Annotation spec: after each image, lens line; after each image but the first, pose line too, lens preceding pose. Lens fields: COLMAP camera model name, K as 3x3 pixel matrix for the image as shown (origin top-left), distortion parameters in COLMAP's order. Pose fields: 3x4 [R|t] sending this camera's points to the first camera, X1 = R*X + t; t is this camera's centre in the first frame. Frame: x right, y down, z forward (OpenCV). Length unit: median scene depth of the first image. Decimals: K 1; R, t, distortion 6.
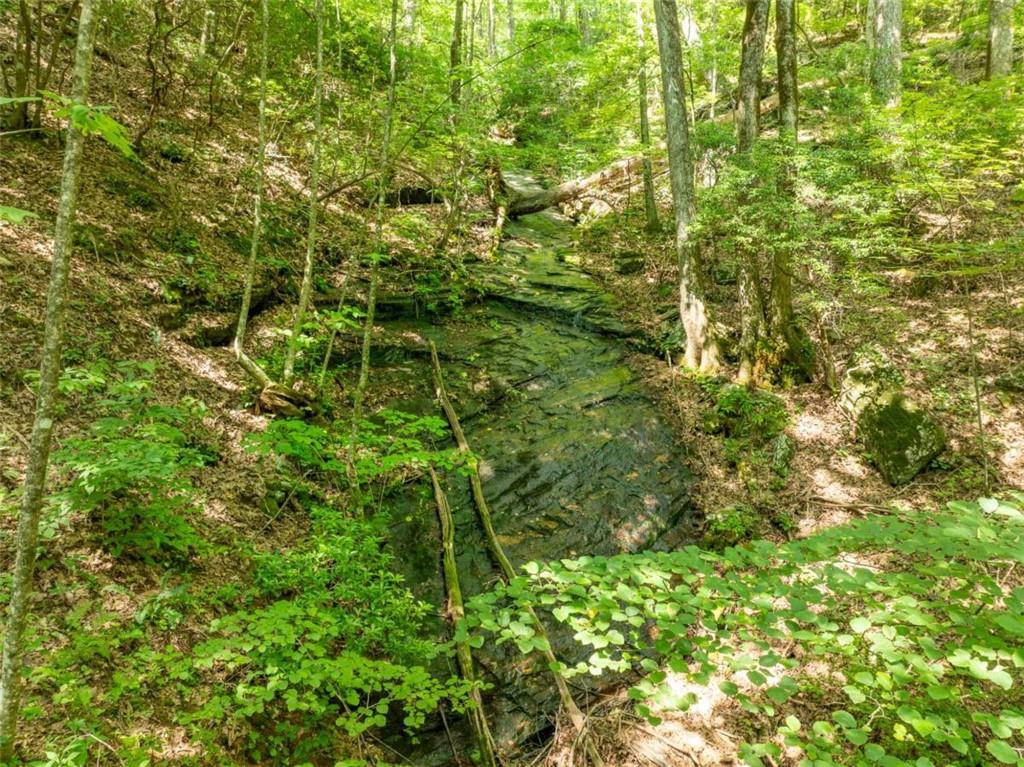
lens RADIAL K [[713.9, 0, 510.4], [0, 713.9, 381.3], [0, 0, 1]] dist [-0.034546, -0.007813]
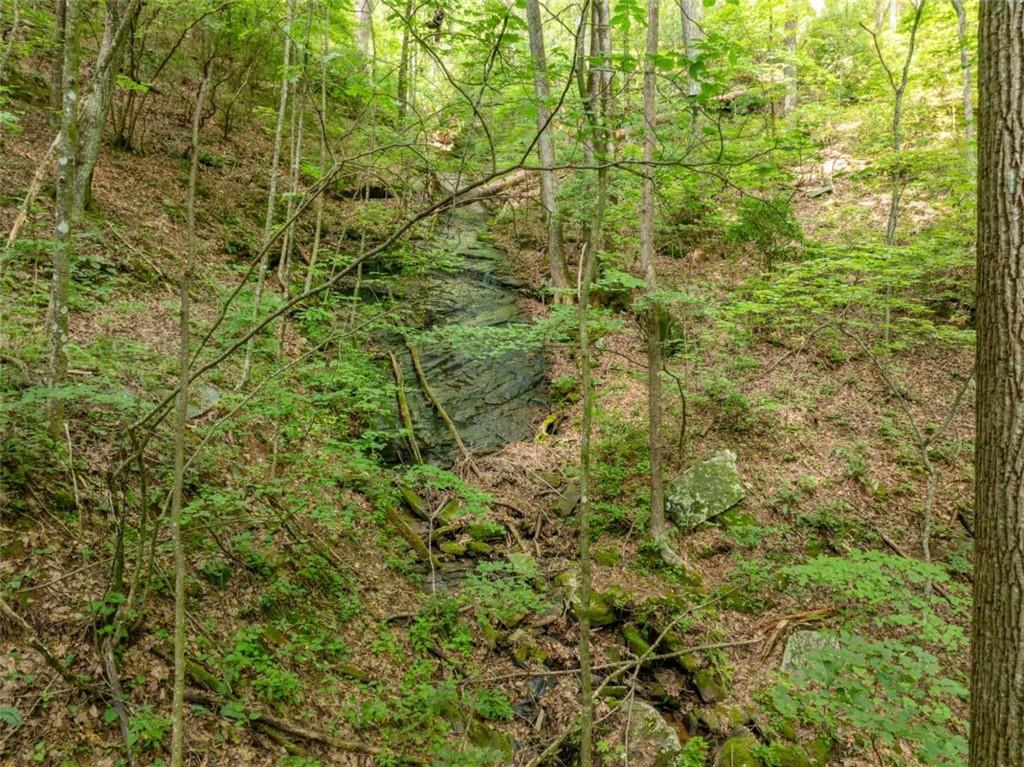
lens RADIAL K [[713.9, 0, 516.4], [0, 713.9, 382.8], [0, 0, 1]] dist [-0.034546, -0.007813]
pose [[0.996586, -0.003551, 0.082485, 0.037628], [0.003203, 0.999985, 0.004360, 0.146164], [-0.082499, -0.004081, 0.996583, -0.559731]]
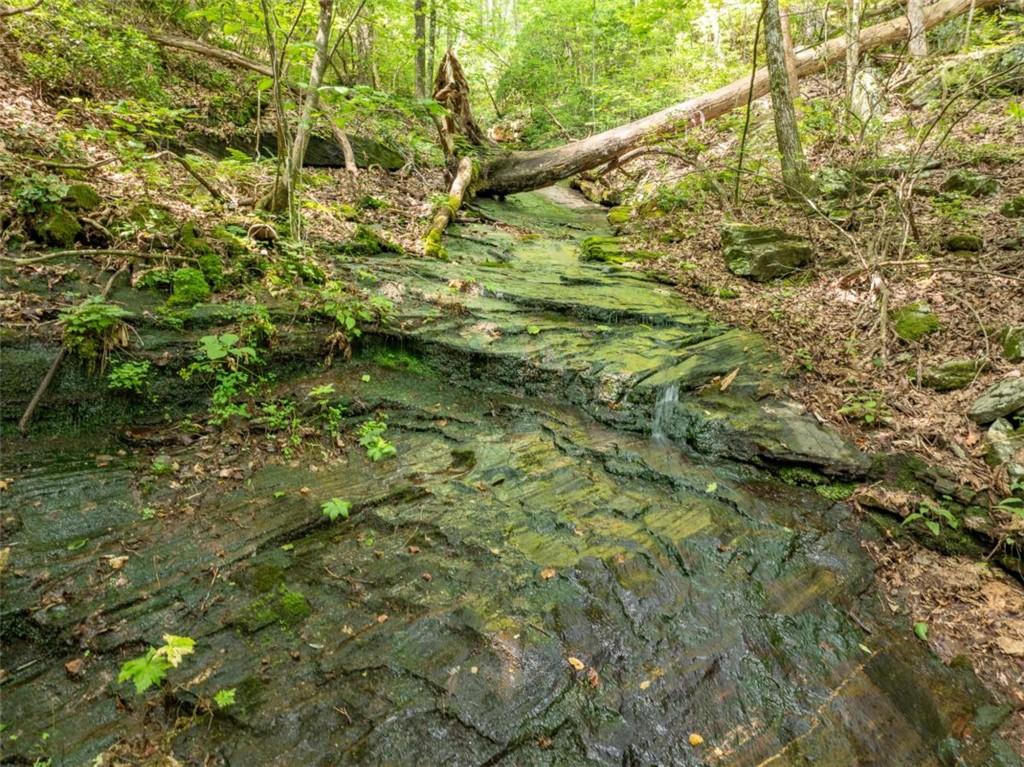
lens RADIAL K [[713.9, 0, 516.6], [0, 713.9, 382.3], [0, 0, 1]] dist [-0.034546, -0.007813]
pose [[0.999890, -0.006399, -0.013397, 0.041094], [0.005409, 0.997345, -0.072623, -0.089342], [0.013826, 0.072543, 0.997269, 0.802265]]
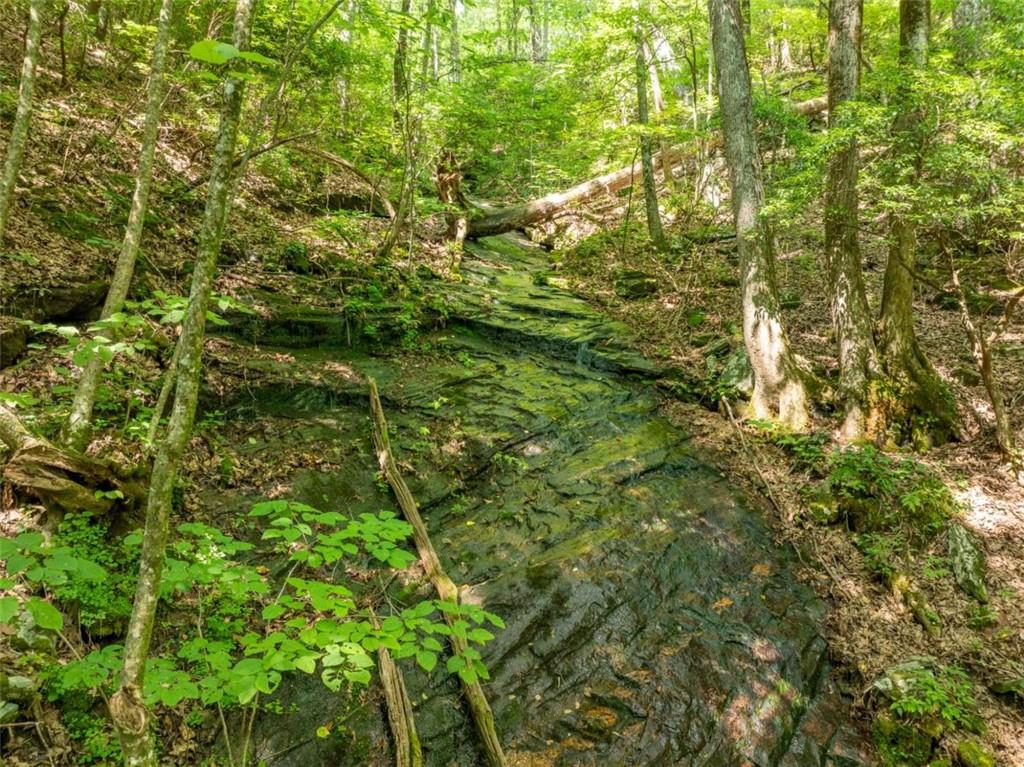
lens RADIAL K [[713.9, 0, 507.2], [0, 713.9, 381.1], [0, 0, 1]] dist [-0.034546, -0.007813]
pose [[0.996015, 0.006118, 0.088971, -0.046347], [0.002180, 0.995676, -0.092863, 0.005145], [-0.089155, 0.092687, 0.991696, 0.363837]]
